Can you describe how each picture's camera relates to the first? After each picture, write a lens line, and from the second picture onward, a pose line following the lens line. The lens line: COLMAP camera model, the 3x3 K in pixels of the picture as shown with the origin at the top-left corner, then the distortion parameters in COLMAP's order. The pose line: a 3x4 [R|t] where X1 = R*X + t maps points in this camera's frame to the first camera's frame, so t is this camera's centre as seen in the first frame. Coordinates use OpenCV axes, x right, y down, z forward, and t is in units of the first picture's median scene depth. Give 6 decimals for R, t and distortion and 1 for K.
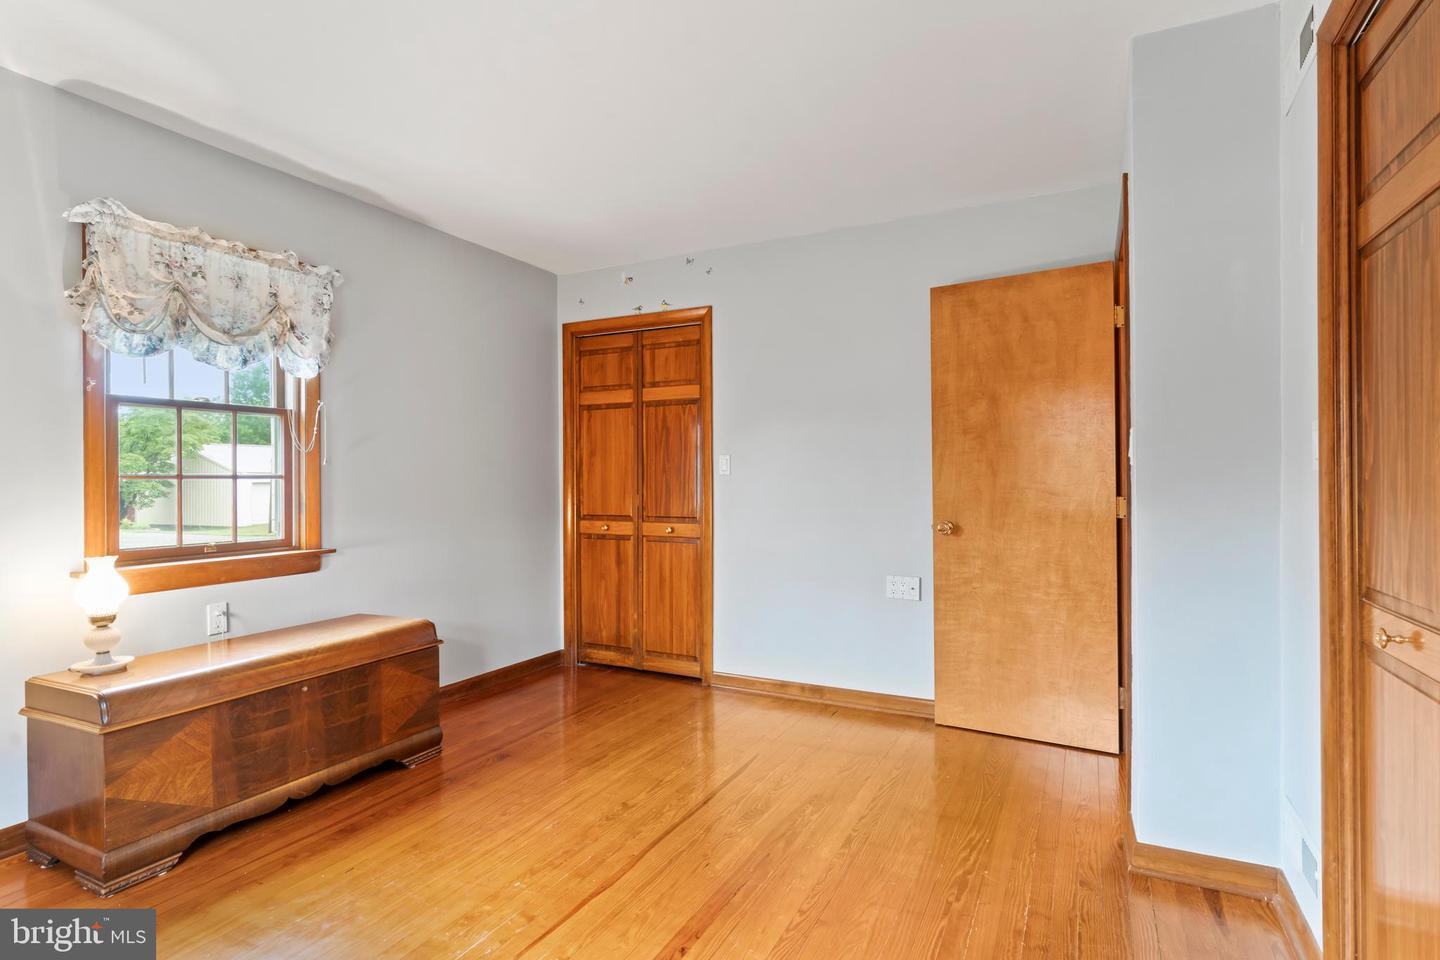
lens RADIAL K [[746.4, 0, 720.3], [0, 746.4, 489.3], [0, 0, 1]] dist [-0.008532, 0.002324]
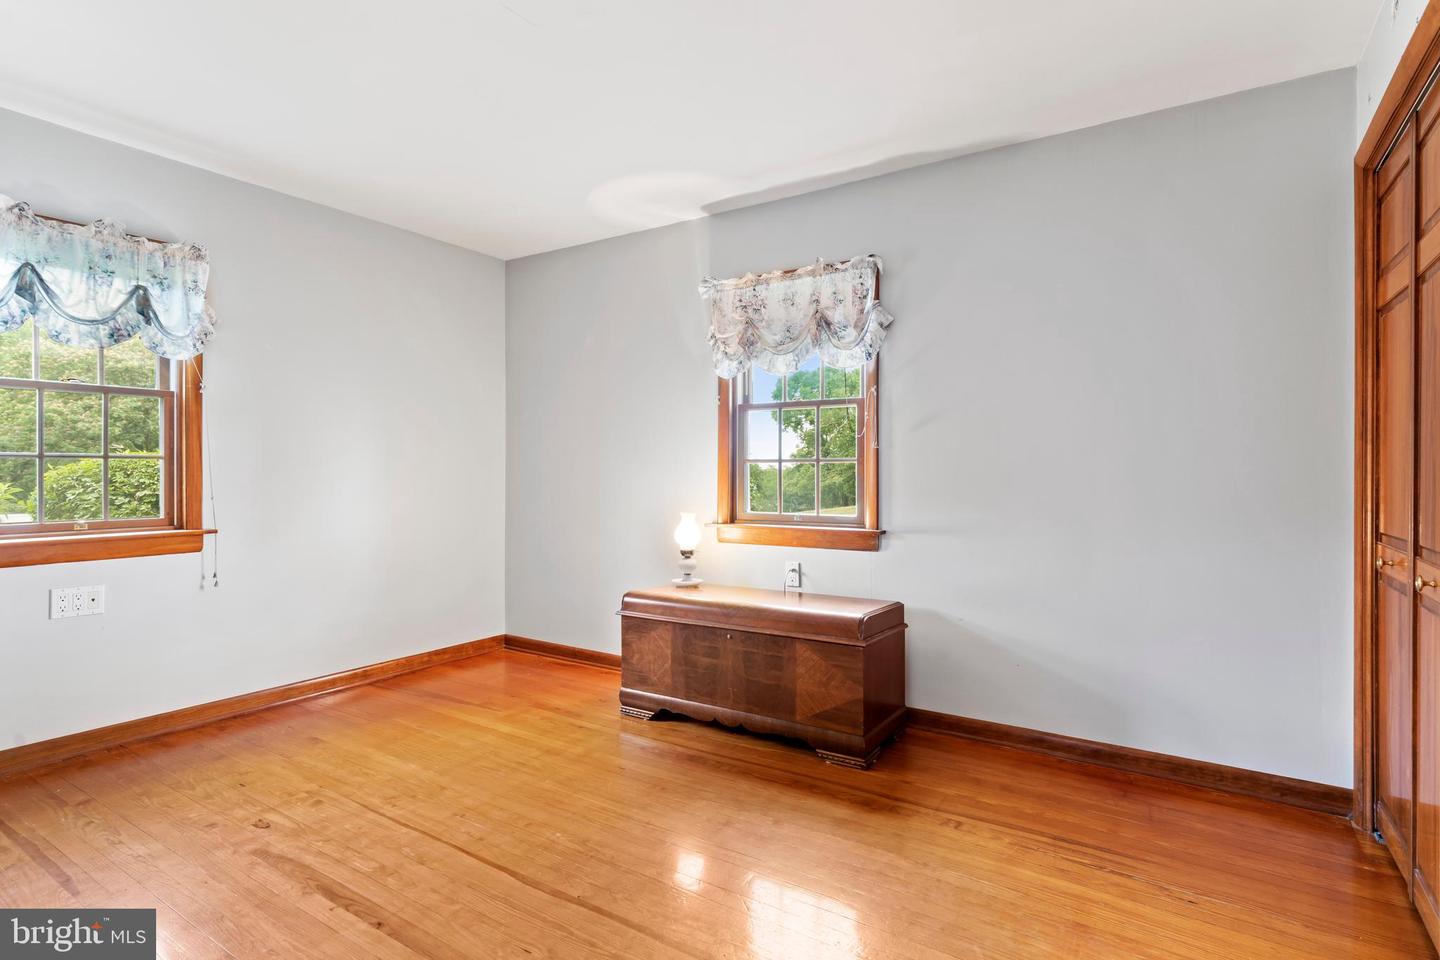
lens RADIAL K [[740.7, 0, 703.4], [0, 740.7, 473.8], [0, 0, 1]] dist [0.001500, 0.001201]
pose [[-0.122602, 0.009306, -0.992412, 0.585630], [-0.012766, 0.999859, 0.010953, -0.006265], [0.992374, 0.014012, -0.122466, 1.021456]]
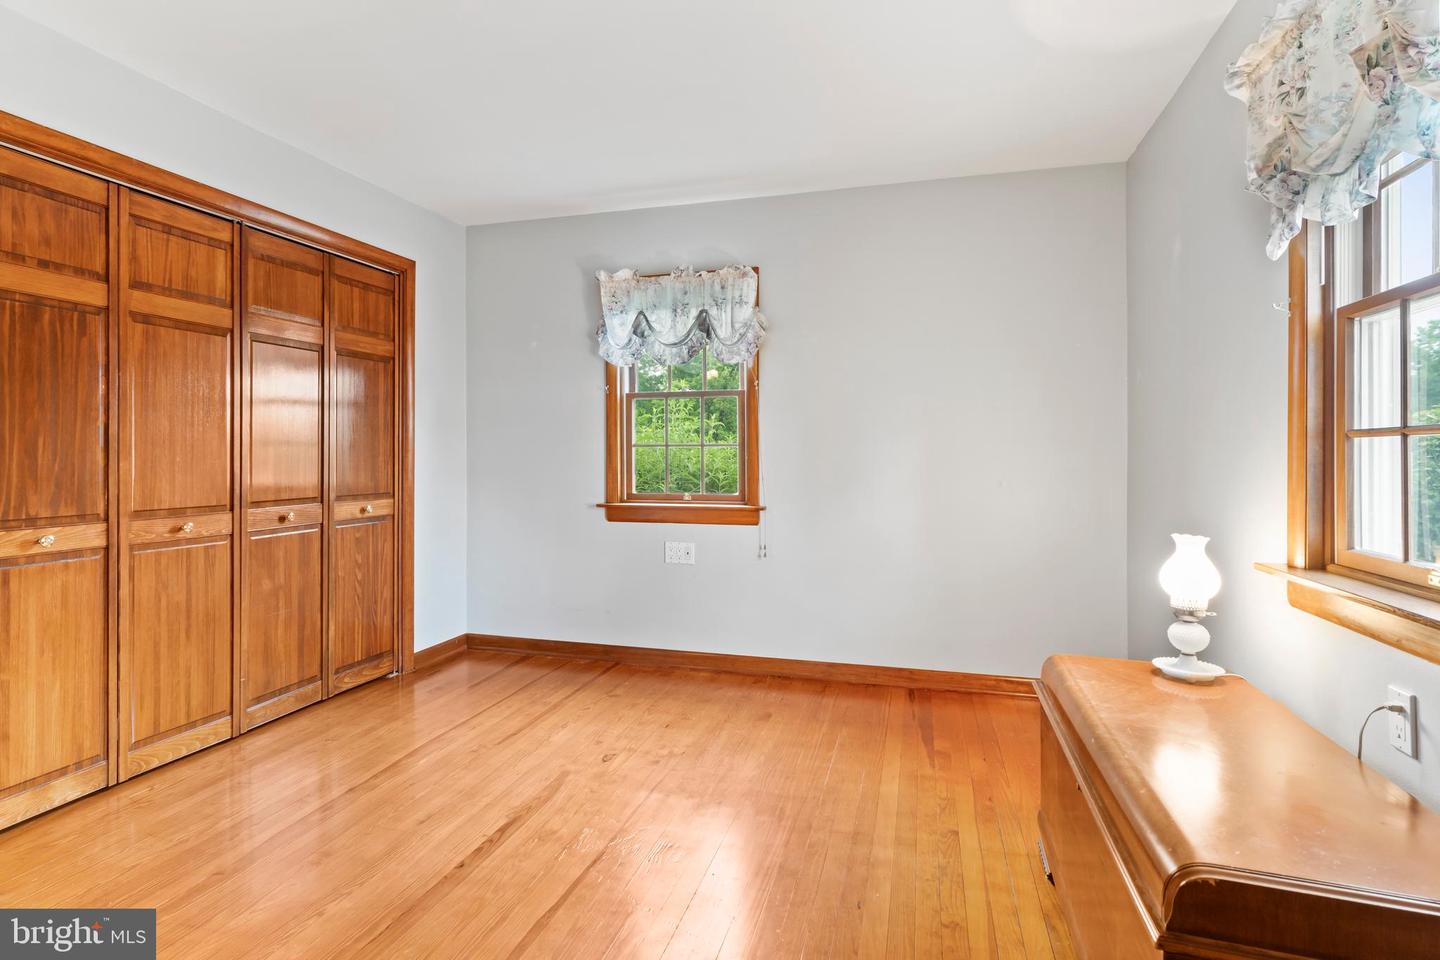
lens RADIAL K [[744.9, 0, 714.5], [0, 744.9, 454.8], [0, 0, 1]] dist [-0.001815, -0.000125]
pose [[-0.982796, 0.004961, -0.184630, -0.145300], [0.002834, 0.999927, 0.011784, -0.006639], [0.184675, 0.011058, -0.982737, 1.422581]]
